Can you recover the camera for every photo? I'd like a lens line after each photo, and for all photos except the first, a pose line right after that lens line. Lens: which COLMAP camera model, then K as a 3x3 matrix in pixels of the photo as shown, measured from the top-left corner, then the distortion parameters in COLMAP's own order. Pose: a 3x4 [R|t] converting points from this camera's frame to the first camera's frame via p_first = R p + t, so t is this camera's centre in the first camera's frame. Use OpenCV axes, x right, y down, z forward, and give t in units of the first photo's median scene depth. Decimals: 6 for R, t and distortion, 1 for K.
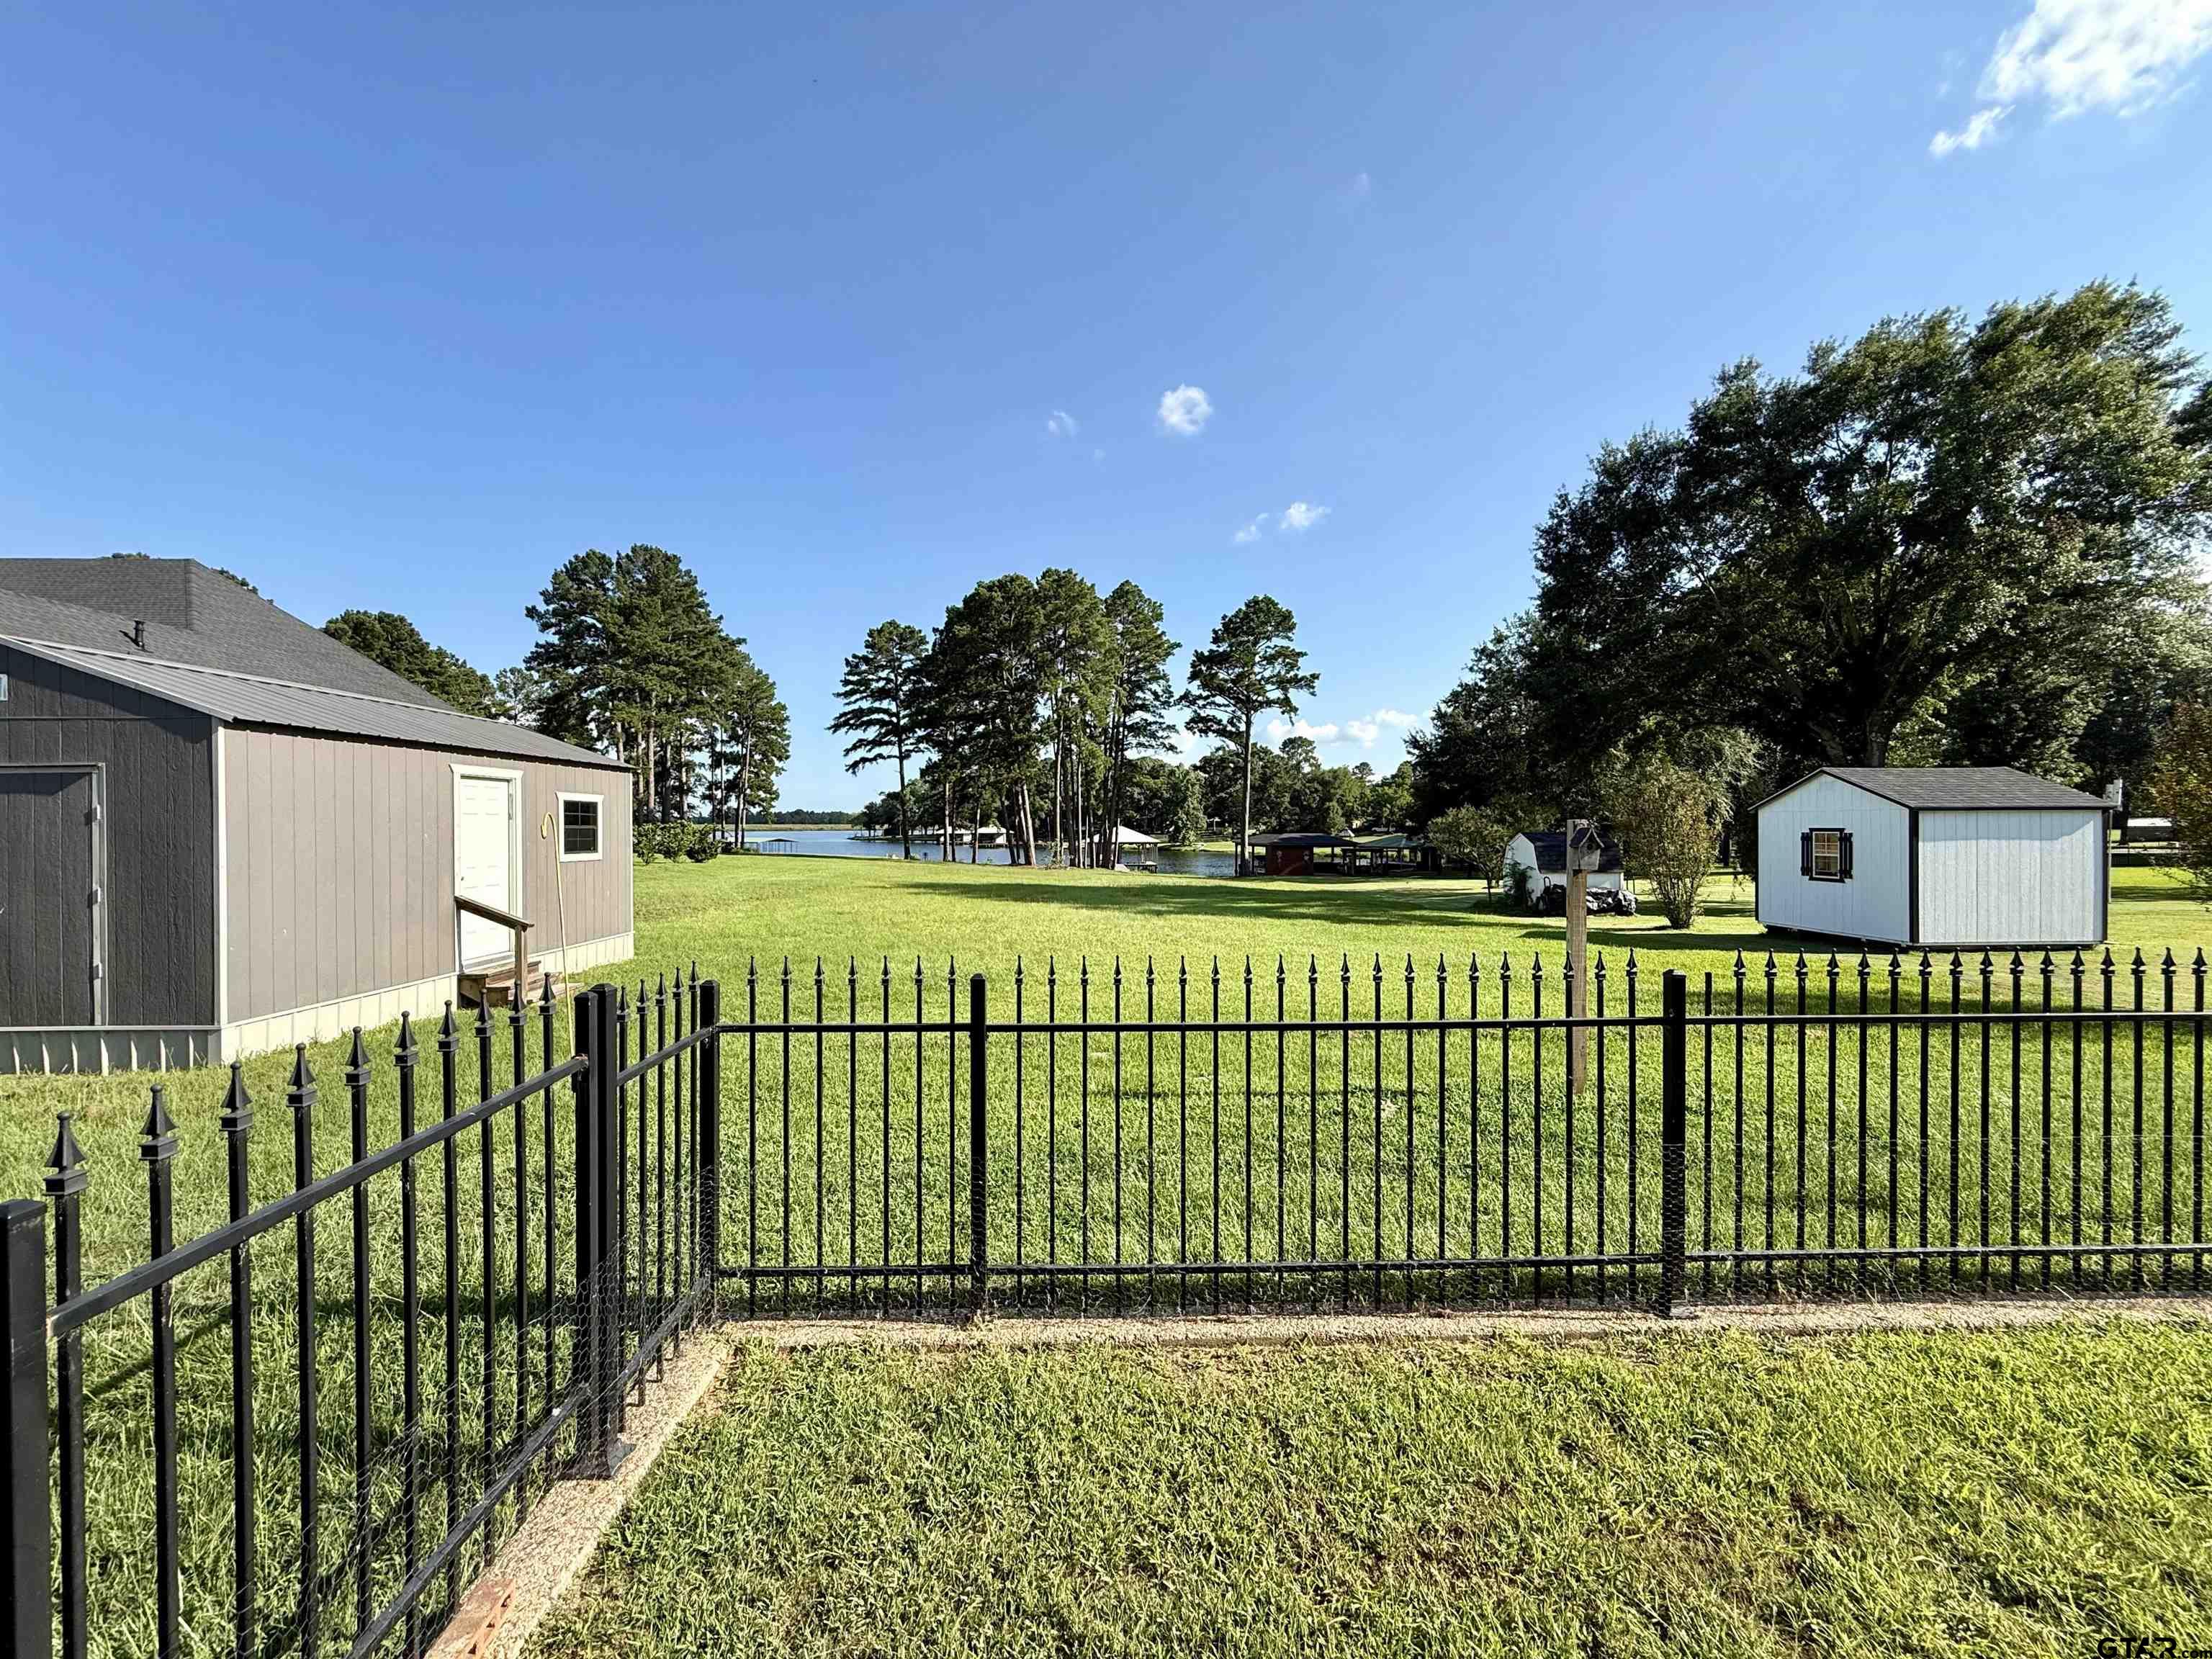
lens RADIAL K [[881.8, 0, 1116.9], [0, 881.8, 811.9], [0, 0, 1]] dist [0.000249, -0.000248]
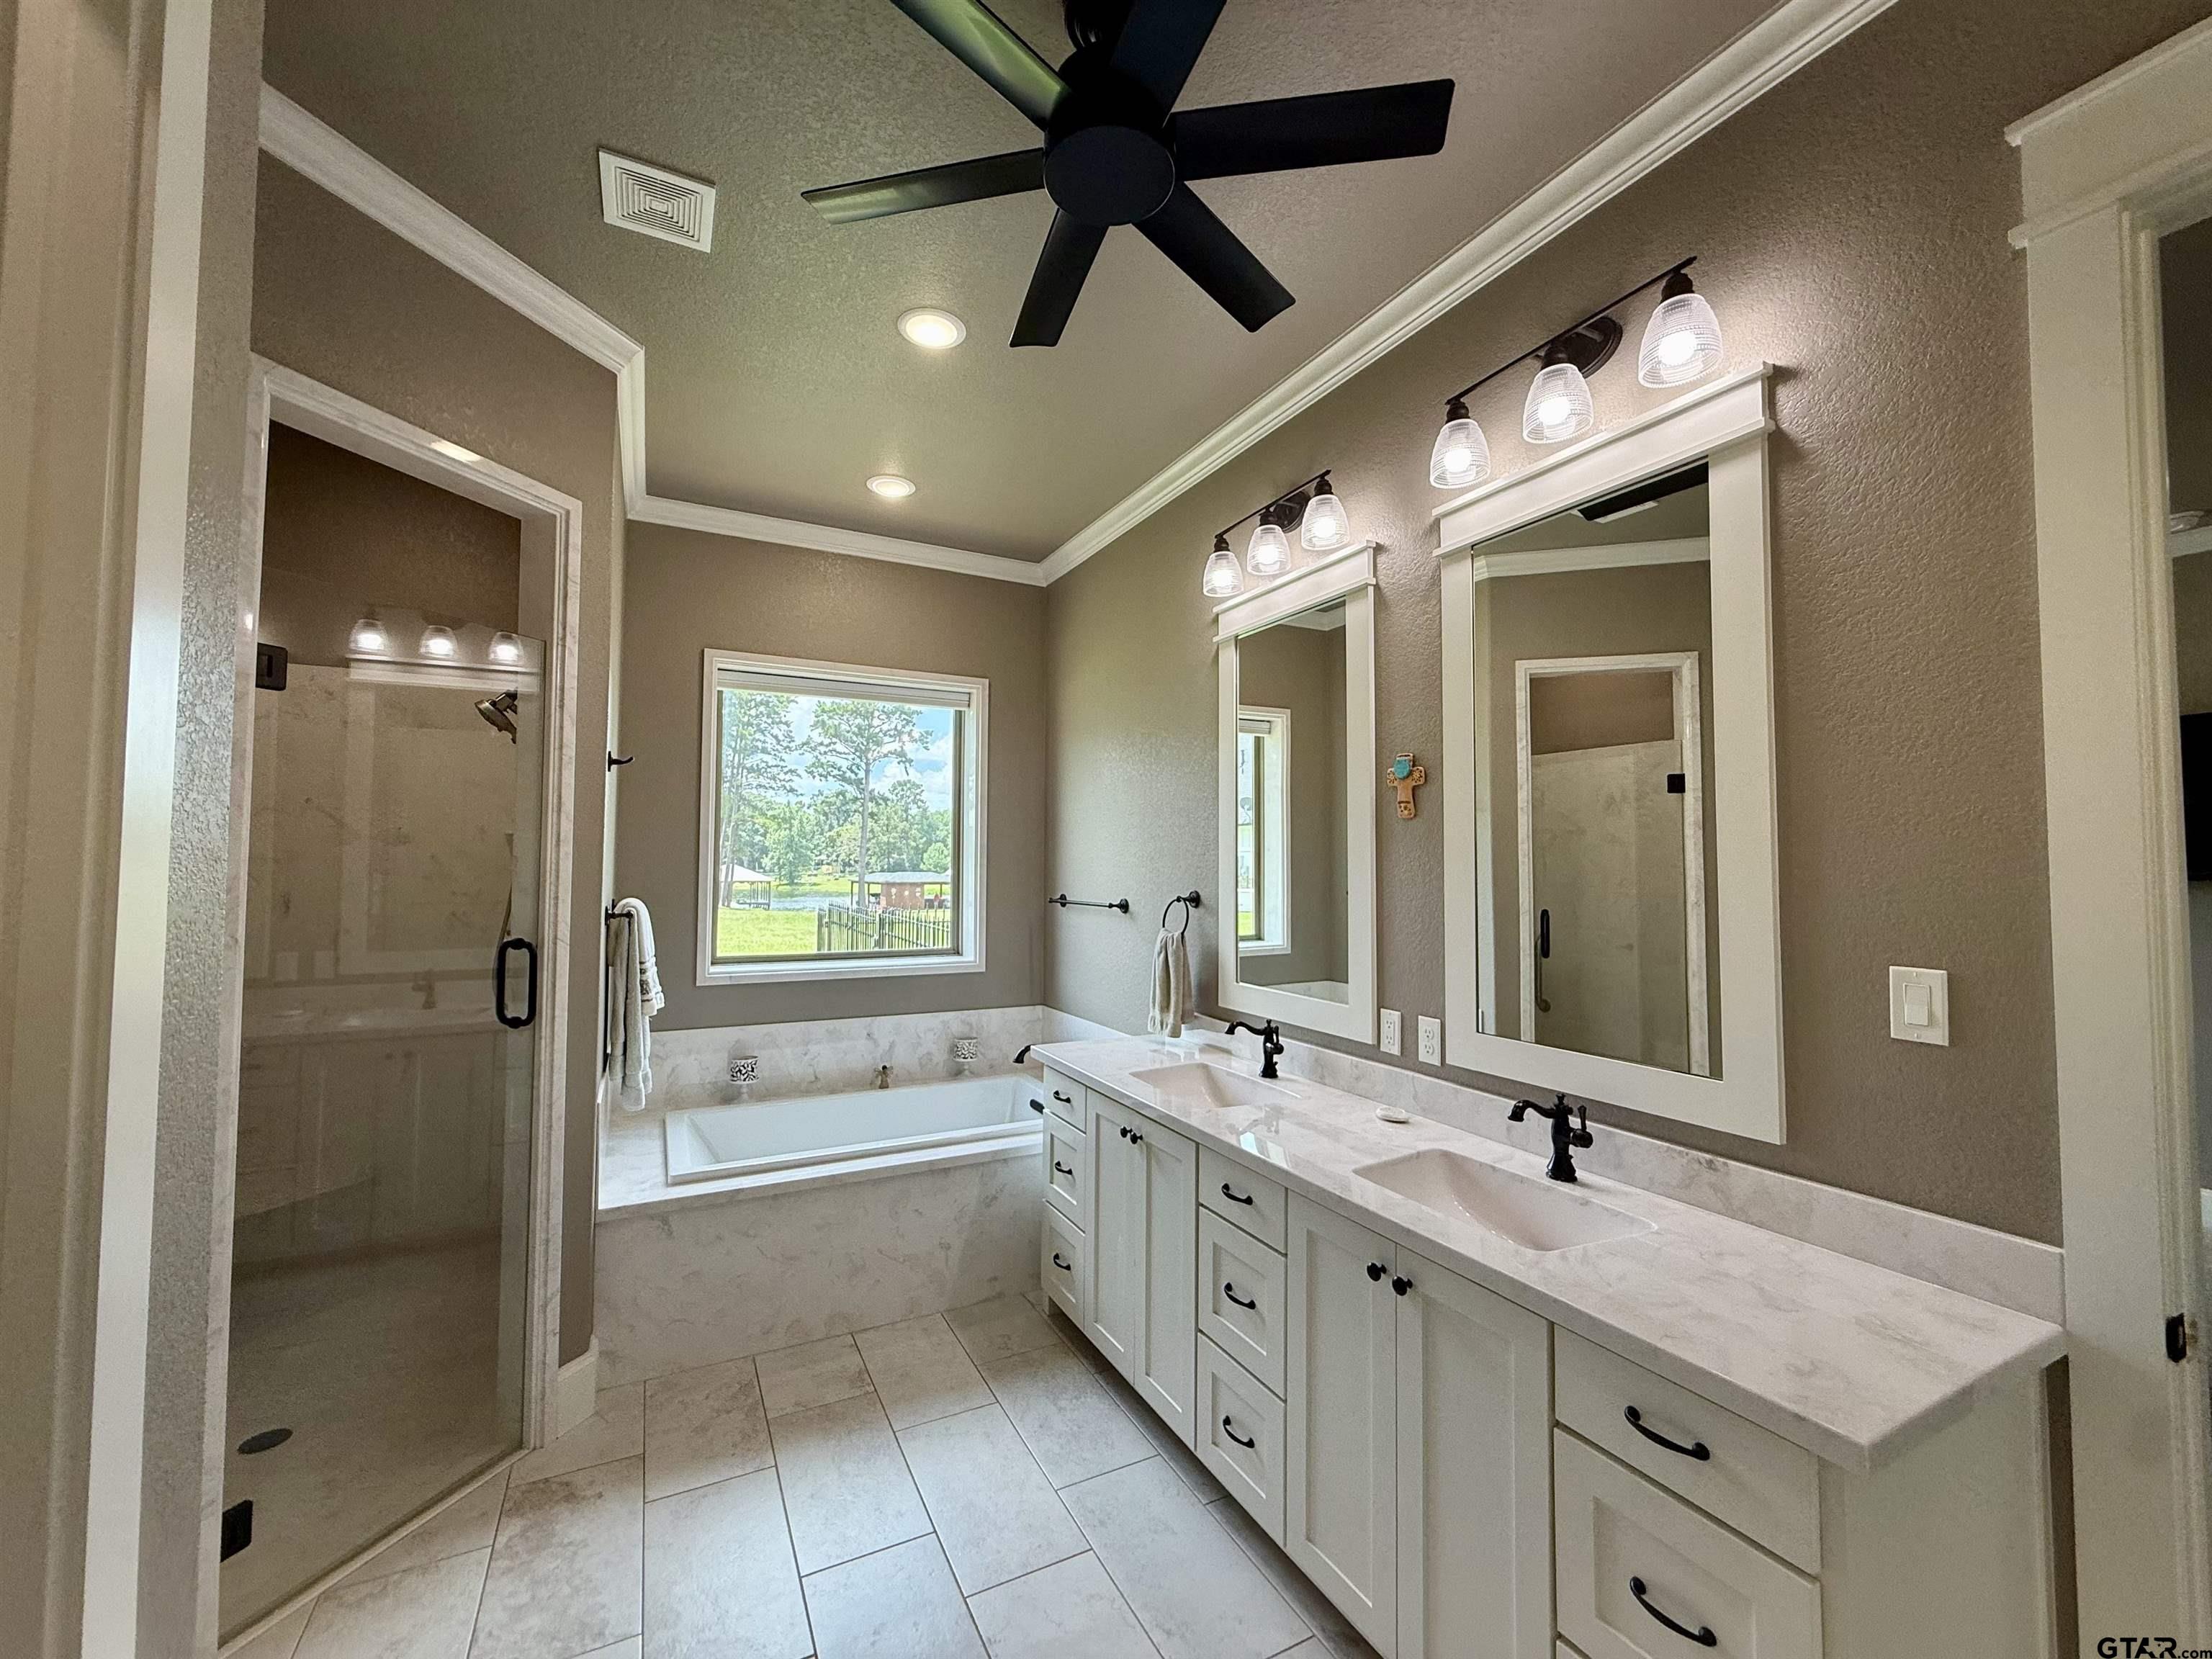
lens RADIAL K [[881.8, 0, 1095.3], [0, 881.8, 829.2], [0, 0, 1]] dist [0.000249, -0.000248]
pose [[0.913198, 0.024729, 0.406766, -0.033937], [-0.014927, 0.999517, -0.027254, -0.003389], [-0.407243, 0.018816, 0.913126, -0.104121]]
